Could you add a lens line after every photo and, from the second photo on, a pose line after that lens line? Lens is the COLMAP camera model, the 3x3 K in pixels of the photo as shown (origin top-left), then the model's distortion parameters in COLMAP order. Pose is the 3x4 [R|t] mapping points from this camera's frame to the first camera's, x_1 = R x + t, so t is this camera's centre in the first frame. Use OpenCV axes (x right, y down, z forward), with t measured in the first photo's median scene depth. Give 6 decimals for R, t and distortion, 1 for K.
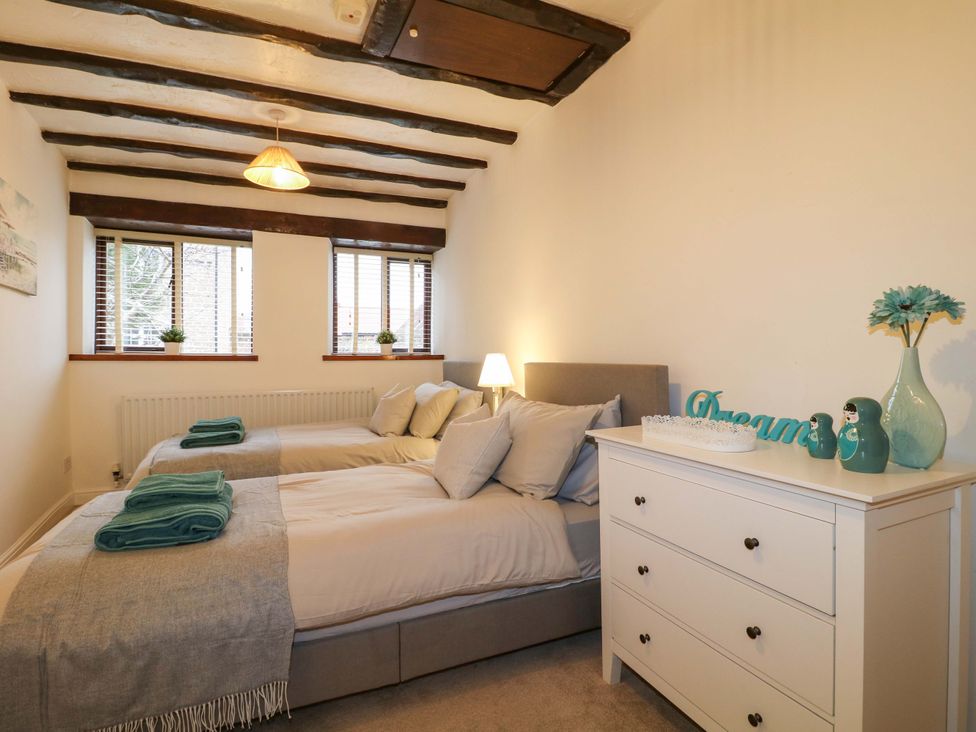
lens RADIAL K [[502.8, 0, 489.0], [0, 502.8, 361.5], [0, 0, 1]] dist [-0.006676, -0.011345]
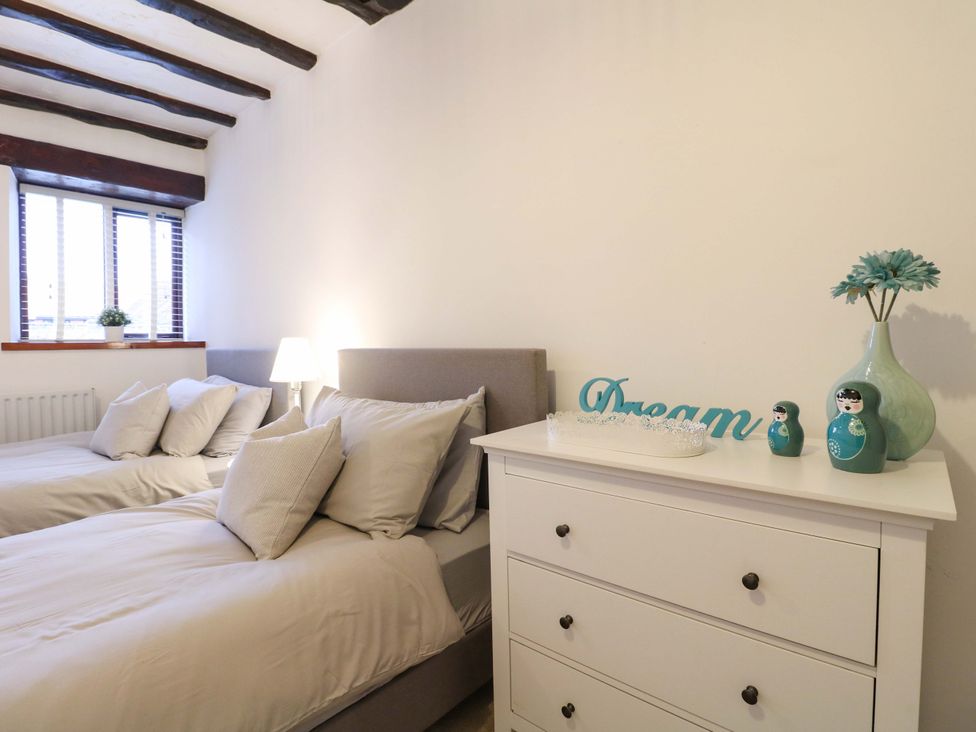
lens RADIAL K [[502.8, 0, 488.0], [0, 502.8, 360.3], [0, 0, 1]] dist [-0.006676, -0.011345]
pose [[0.898765, -0.017791, 0.438069, -0.084292], [0.009411, 0.999729, 0.021294, 0.007432], [-0.438329, -0.015016, 0.898689, 0.279213]]
